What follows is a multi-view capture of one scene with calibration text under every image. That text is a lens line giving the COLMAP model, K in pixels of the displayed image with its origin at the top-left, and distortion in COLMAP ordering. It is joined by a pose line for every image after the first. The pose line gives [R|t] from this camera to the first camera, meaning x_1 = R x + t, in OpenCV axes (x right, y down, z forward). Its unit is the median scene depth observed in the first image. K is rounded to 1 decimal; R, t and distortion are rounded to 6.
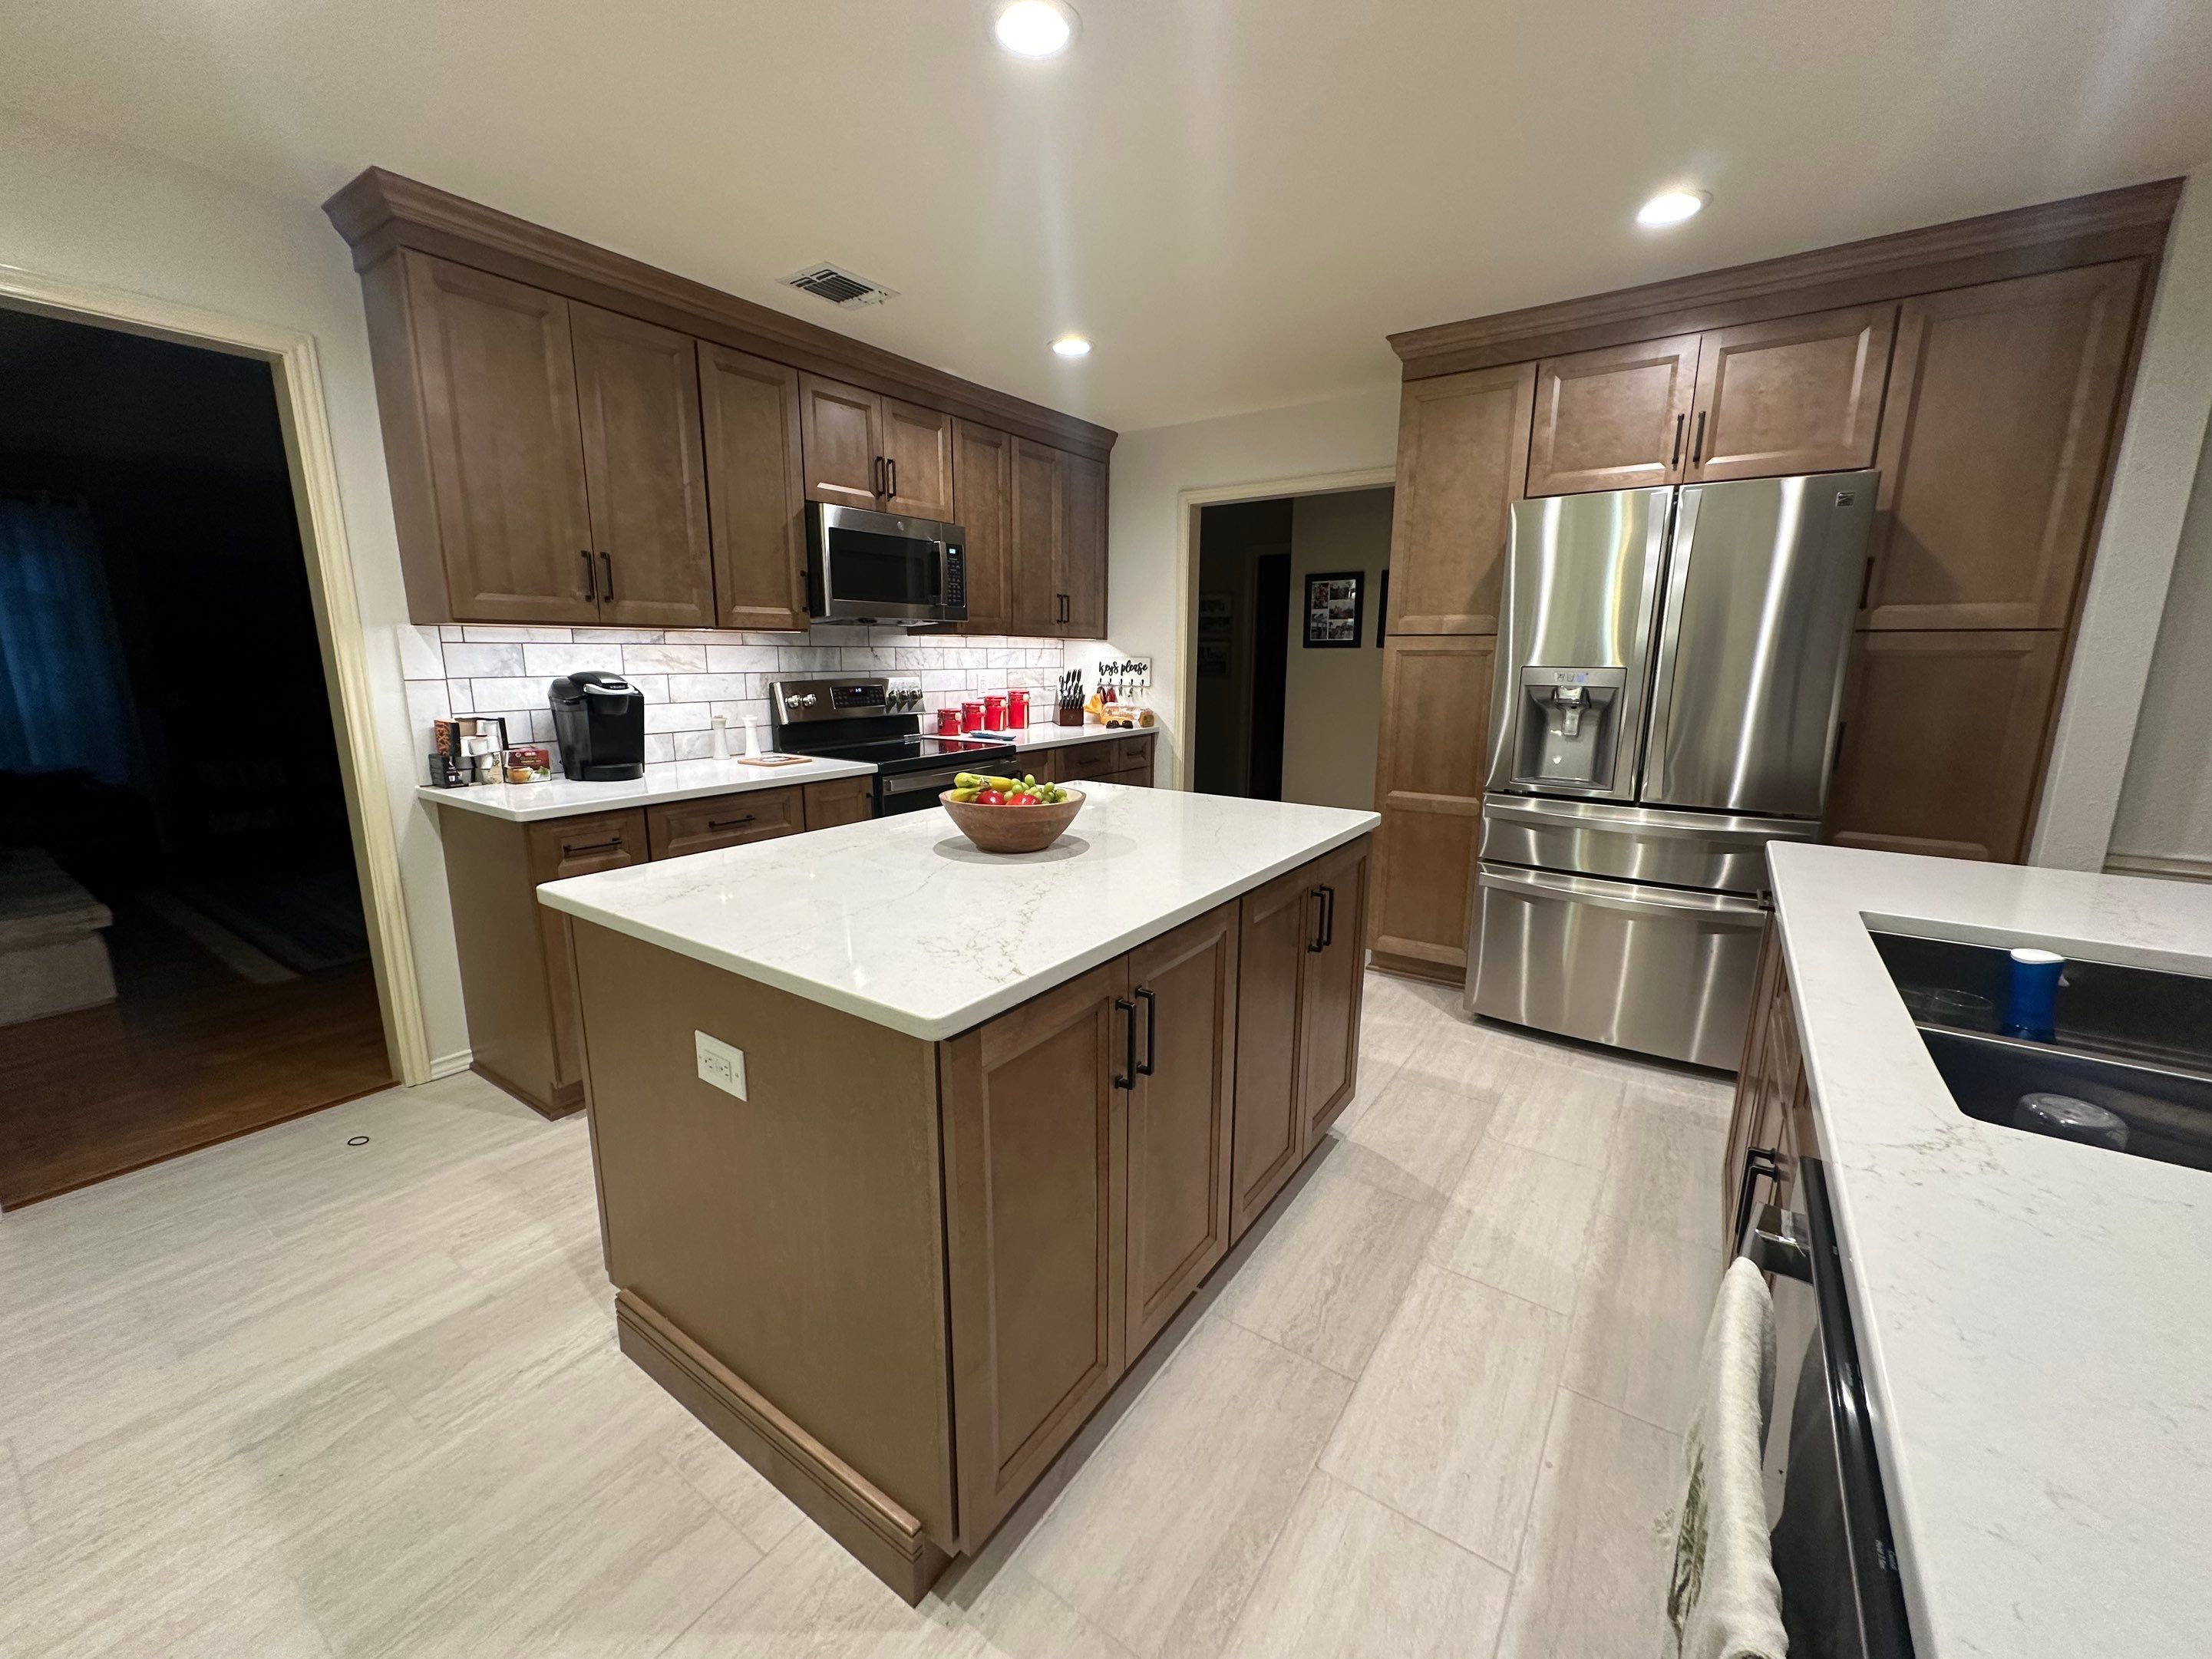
lens RADIAL K [[885.0, 0, 1108.4], [0, 885.0, 830.3], [0, 0, 1]] dist [0.007908, 0.001804]
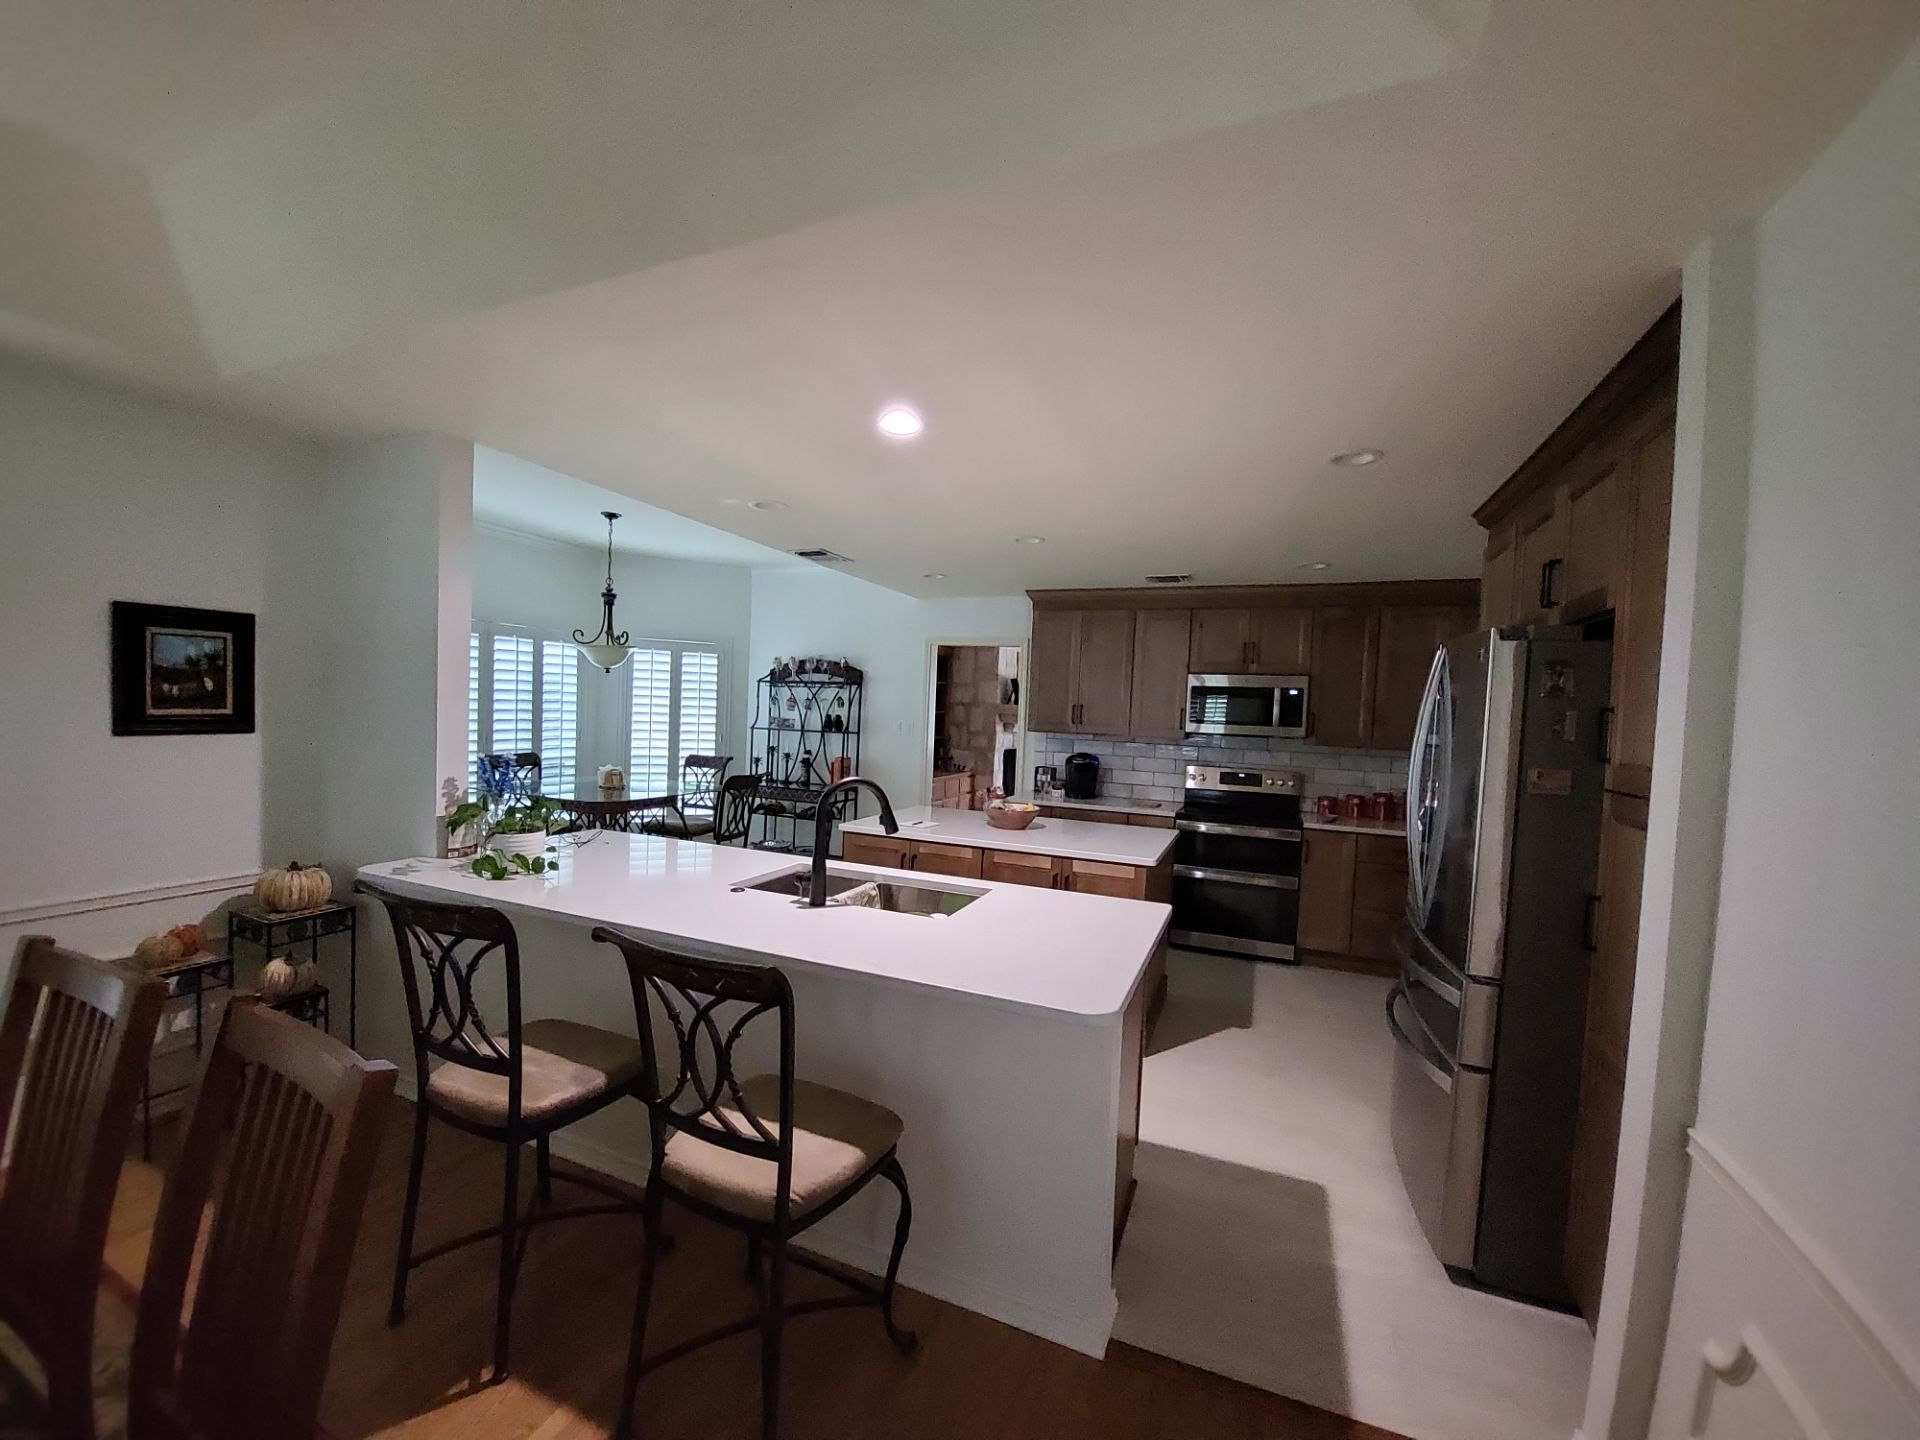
lens RADIAL K [[761.9, 0, 949.9], [0, 761.9, 739.1], [0, 0, 1]] dist [-0.009105, 0.000011]
pose [[0.205920, 0.040124, -0.977746, 1.218365], [-0.237186, 0.971412, -0.010089, -0.099077], [0.949389, 0.233985, 0.209550, 0.211612]]
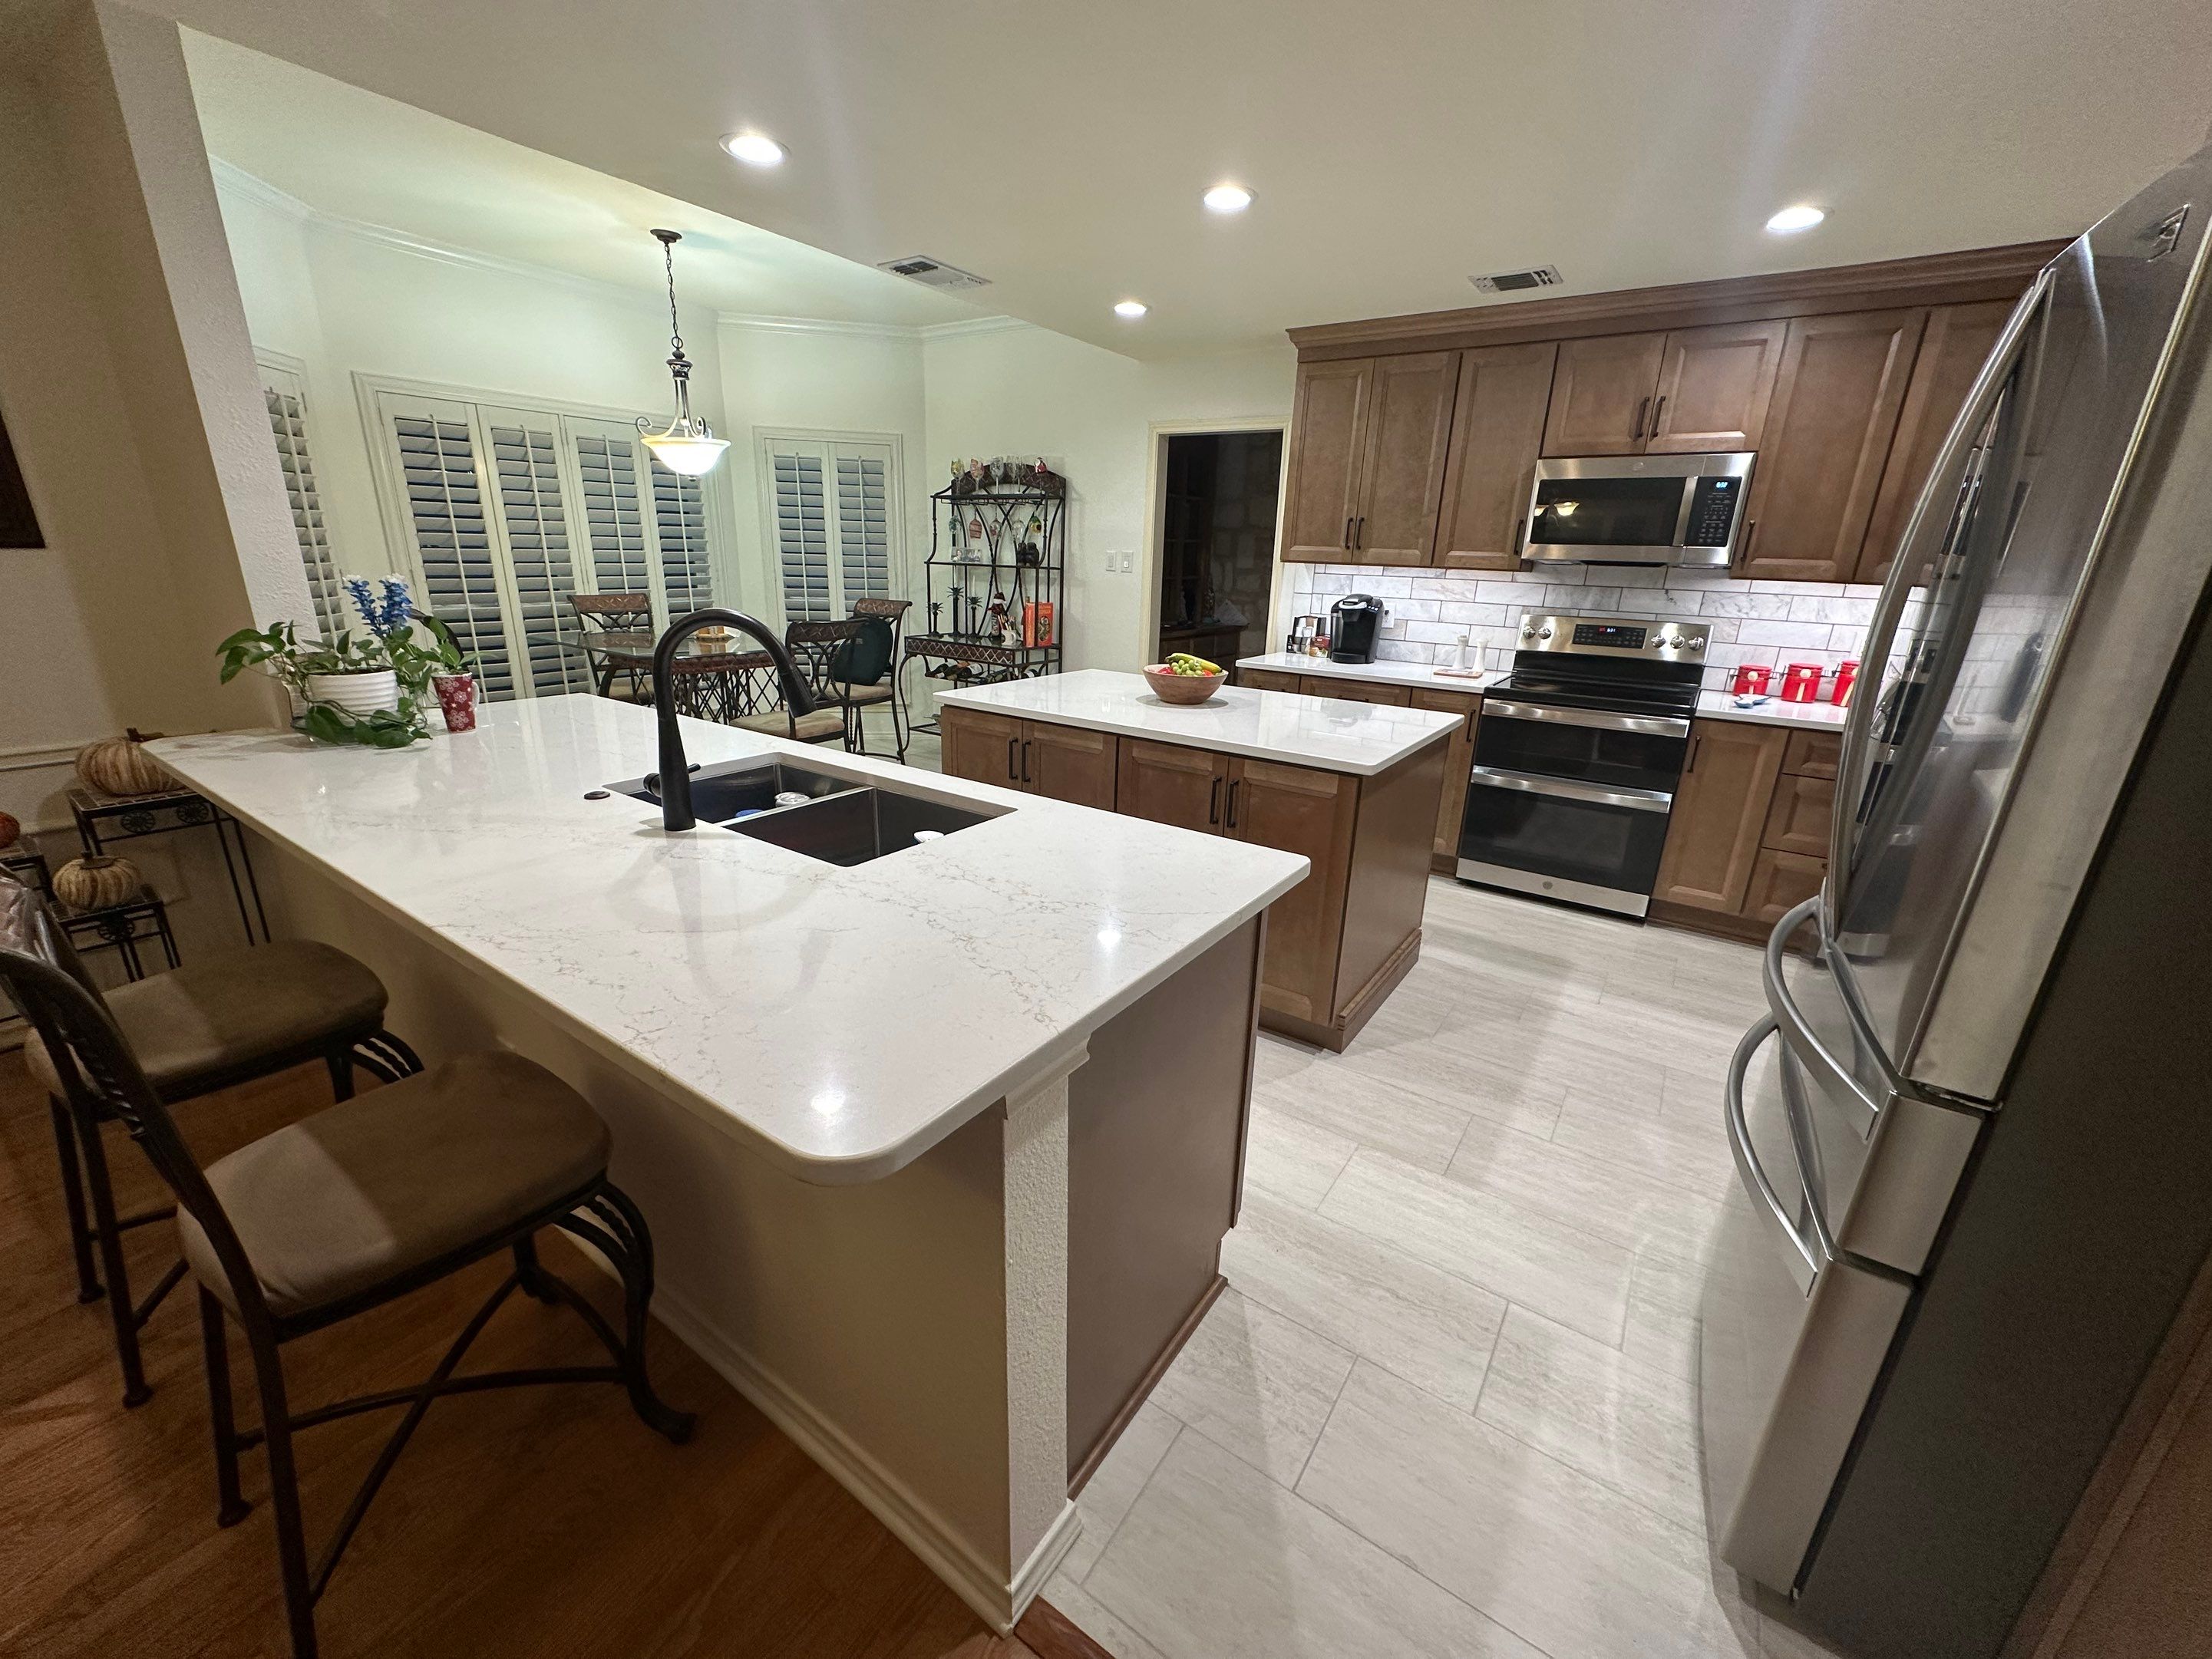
lens RADIAL K [[885.0, 0, 1102.9], [0, 885.0, 825.1], [0, 0, 1]] dist [0.007908, 0.001804]
pose [[0.002187, 0.293608, -0.955923, 0.964524], [-0.234179, 0.929495, 0.284955, -0.126837], [0.972191, 0.223234, 0.070790, 0.489787]]
